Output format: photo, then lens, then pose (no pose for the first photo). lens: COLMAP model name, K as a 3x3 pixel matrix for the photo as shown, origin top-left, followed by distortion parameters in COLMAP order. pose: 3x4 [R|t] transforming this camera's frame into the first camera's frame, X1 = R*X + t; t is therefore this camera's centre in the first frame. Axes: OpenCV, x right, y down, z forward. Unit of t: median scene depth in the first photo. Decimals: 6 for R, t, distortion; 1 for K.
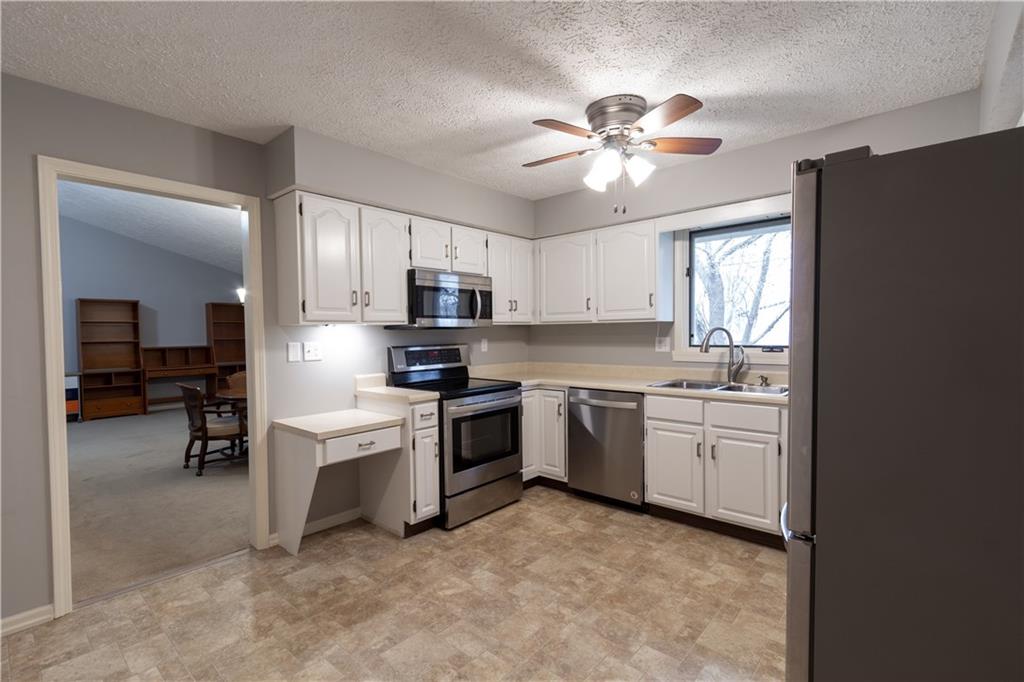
lens RADIAL K [[470.6, 0, 506.3], [0, 470.6, 339.5], [0, 0, 1]] dist [0.006570, -0.002136]
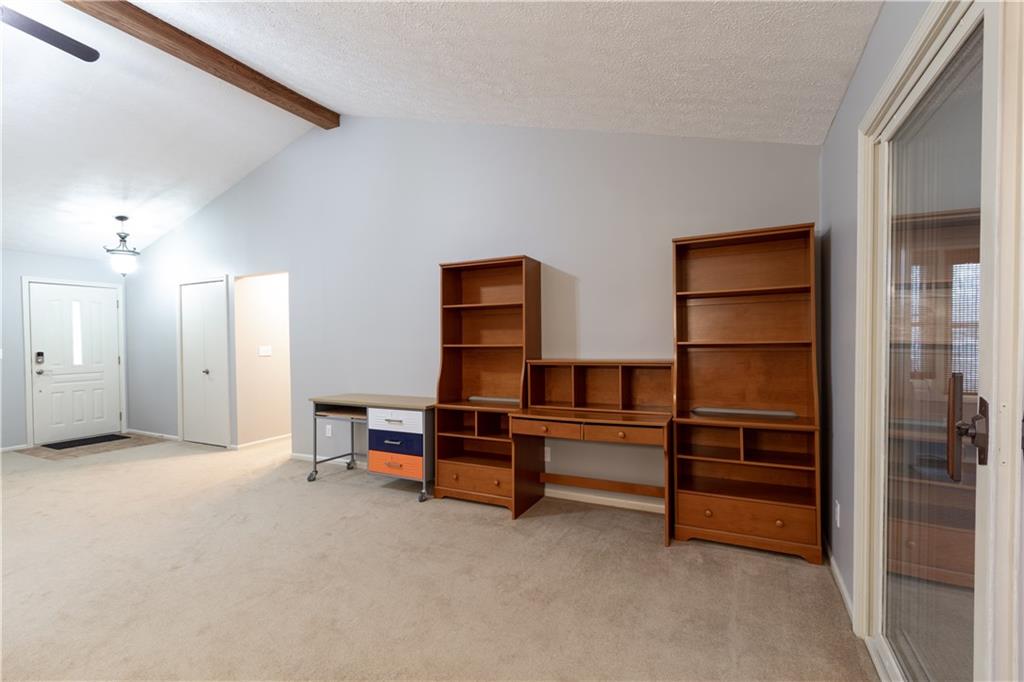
lens RADIAL K [[470.6, 0, 494.0], [0, 470.6, 347.5], [0, 0, 1]] dist [0.006570, -0.002136]
pose [[0.252647, 0.026836, -0.967186, -0.647672], [-0.004473, 0.999637, 0.026568, -0.012338], [0.967548, -0.002386, 0.252676, 1.593753]]
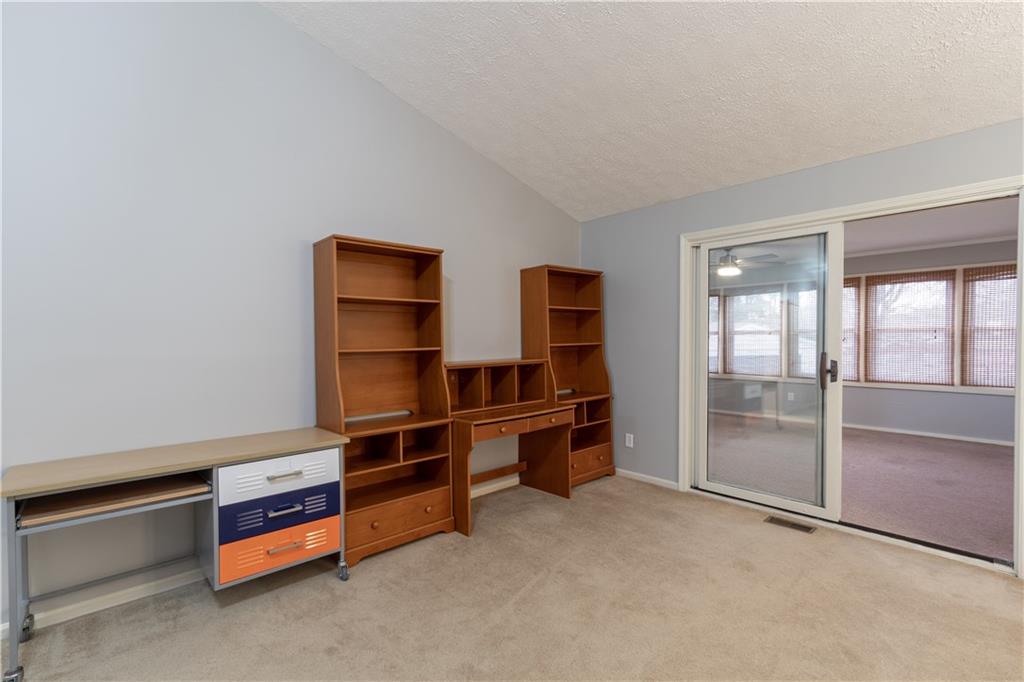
lens RADIAL K [[470.6, 0, 508.8], [0, 470.6, 345.3], [0, 0, 1]] dist [0.006570, -0.002136]
pose [[0.995803, 0.007758, -0.091193, -1.260494], [-0.007586, 0.999969, 0.002233, -0.002370], [0.091207, -0.001532, 0.995831, 1.108158]]
